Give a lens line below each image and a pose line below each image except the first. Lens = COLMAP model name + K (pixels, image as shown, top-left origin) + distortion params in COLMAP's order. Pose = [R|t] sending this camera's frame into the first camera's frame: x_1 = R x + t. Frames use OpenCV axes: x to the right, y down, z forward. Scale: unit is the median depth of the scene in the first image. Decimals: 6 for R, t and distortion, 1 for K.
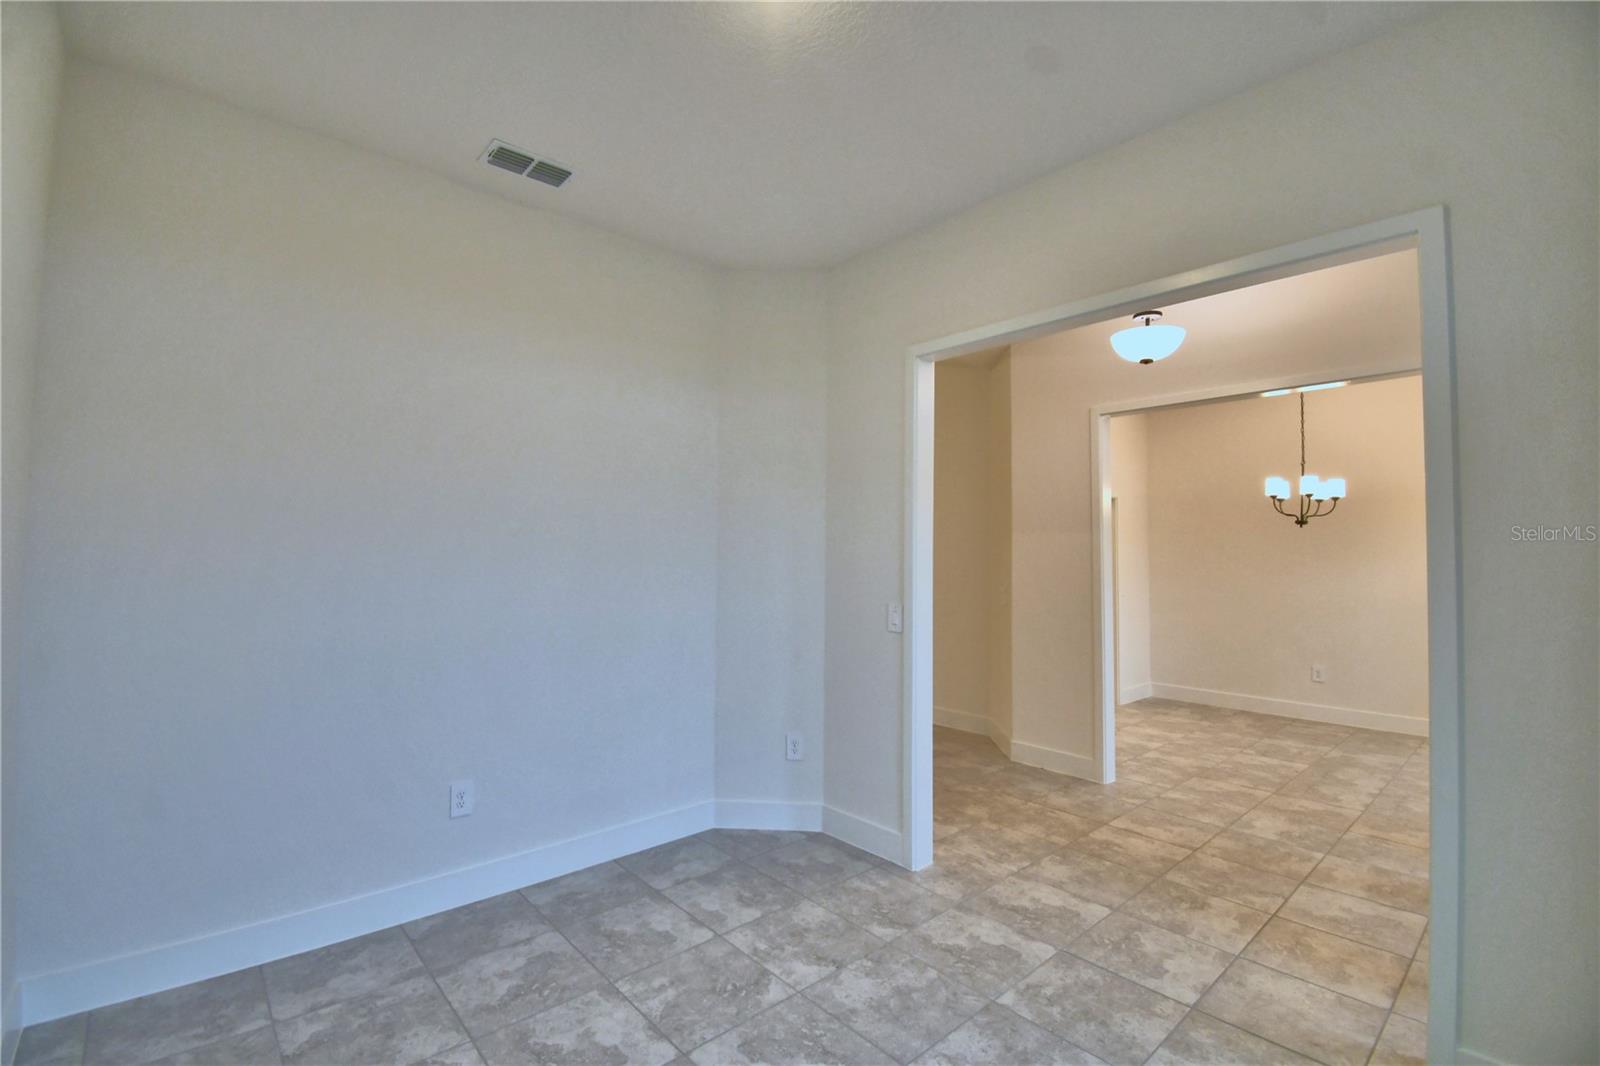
lens RADIAL K [[703.5, 0, 776.8], [0, 703.5, 523.0], [0, 0, 1]] dist [0.011711, -0.016785]
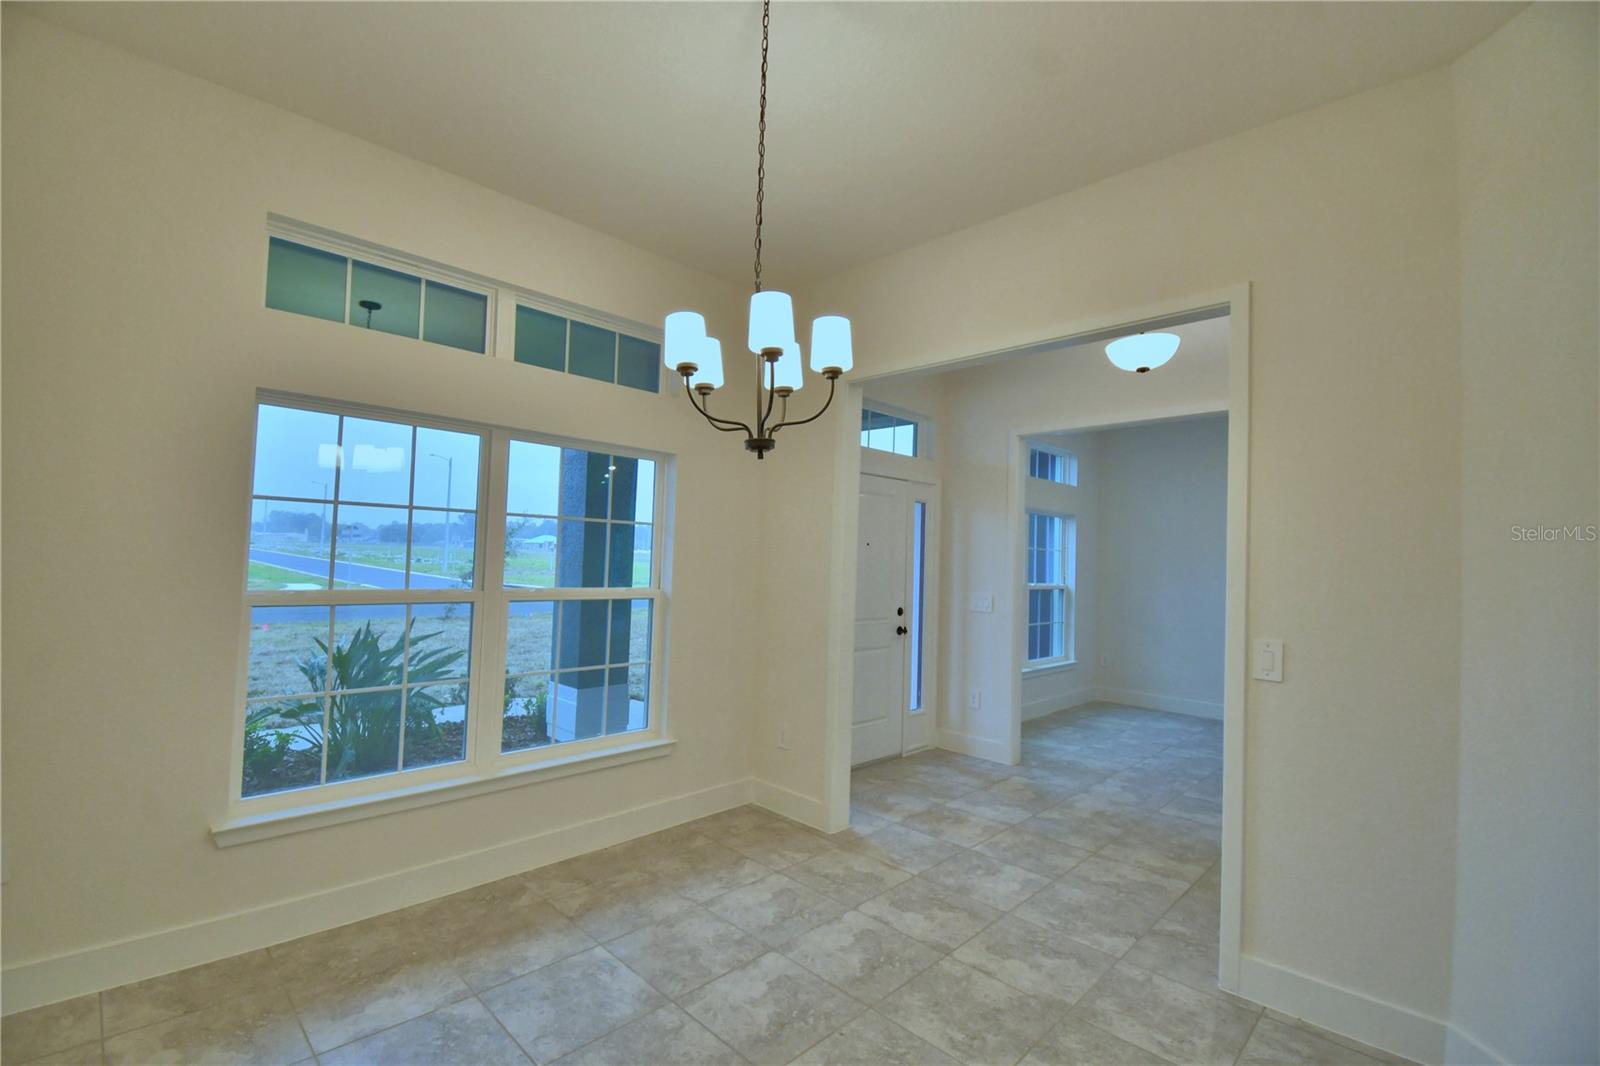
lens RADIAL K [[703.5, 0, 764.1], [0, 703.5, 545.5], [0, 0, 1]] dist [0.011711, -0.016785]
pose [[-0.998039, -0.043602, -0.044907, 1.179322], [-0.040808, 0.997281, -0.061356, 0.109843], [0.047460, -0.059403, -0.997105, 2.095530]]
